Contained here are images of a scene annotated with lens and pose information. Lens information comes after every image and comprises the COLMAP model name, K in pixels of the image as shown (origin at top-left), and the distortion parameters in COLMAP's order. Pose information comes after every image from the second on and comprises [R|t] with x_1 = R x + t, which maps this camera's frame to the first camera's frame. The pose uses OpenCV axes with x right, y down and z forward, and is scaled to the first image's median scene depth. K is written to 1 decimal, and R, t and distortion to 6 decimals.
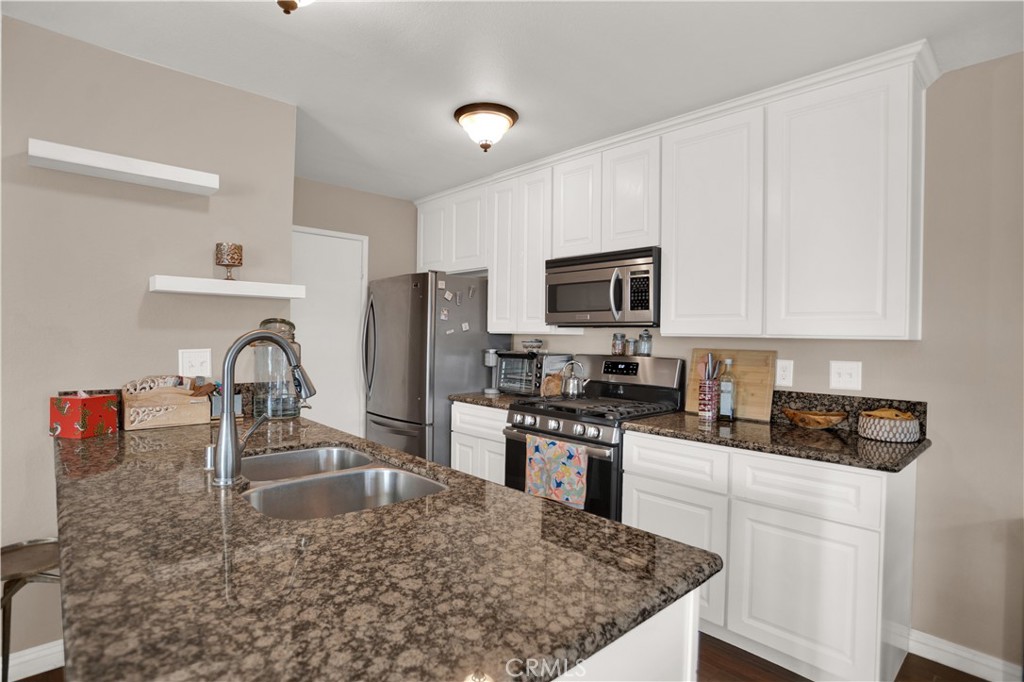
lens RADIAL K [[519.0, 0, 510.5], [0, 519.0, 340.3], [0, 0, 1]] dist [-0.083131, 0.040662]
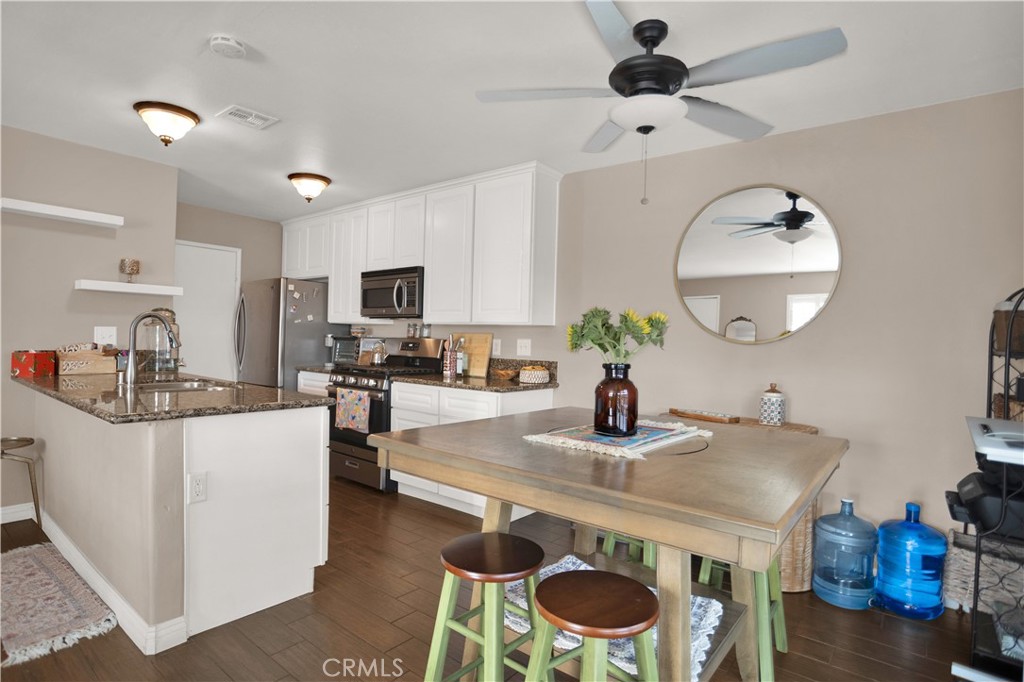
lens RADIAL K [[523.3, 0, 506.5], [0, 523.3, 339.4], [0, 0, 1]] dist [-0.076677, 0.034196]
pose [[0.988818, 0.008939, 0.148862, 0.305436], [-0.008548, 0.999958, -0.003270, 0.042431], [-0.148885, 0.001961, 0.988853, -0.603786]]
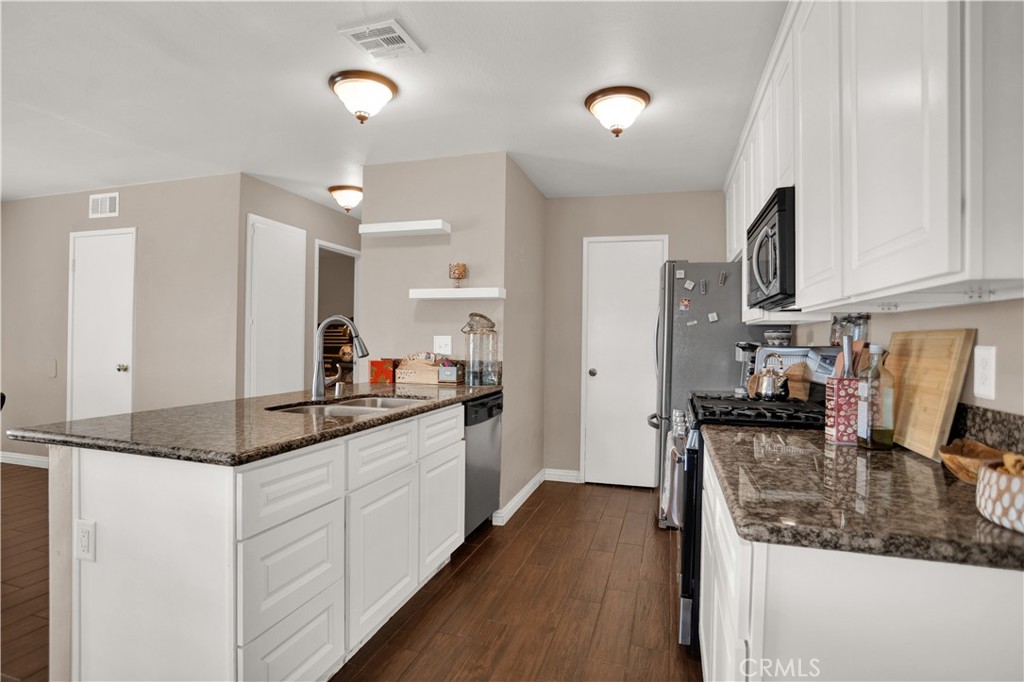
lens RADIAL K [[519.0, 0, 510.5], [0, 519.0, 340.3], [0, 0, 1]] dist [-0.083131, 0.040662]
pose [[0.507739, -0.007324, -0.861480, 0.683179], [-0.011513, 0.999817, -0.015285, 0.043461], [0.861434, 0.017679, 0.507562, 0.322991]]
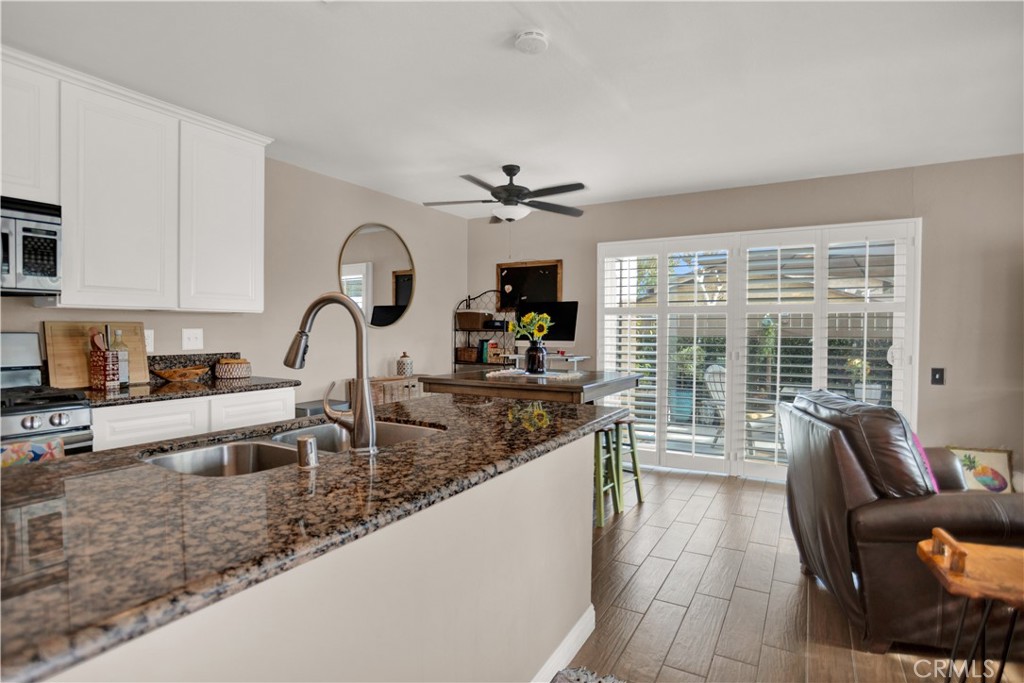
lens RADIAL K [[510.8, 0, 511.8], [0, 510.8, 338.6], [0, 0, 1]] dist [-0.075663, 0.035888]
pose [[-0.288398, -0.038176, 0.956749, -0.759515], [-0.000529, 0.999211, 0.039711, 0.012557], [-0.957511, 0.010947, -0.288190, 0.493004]]
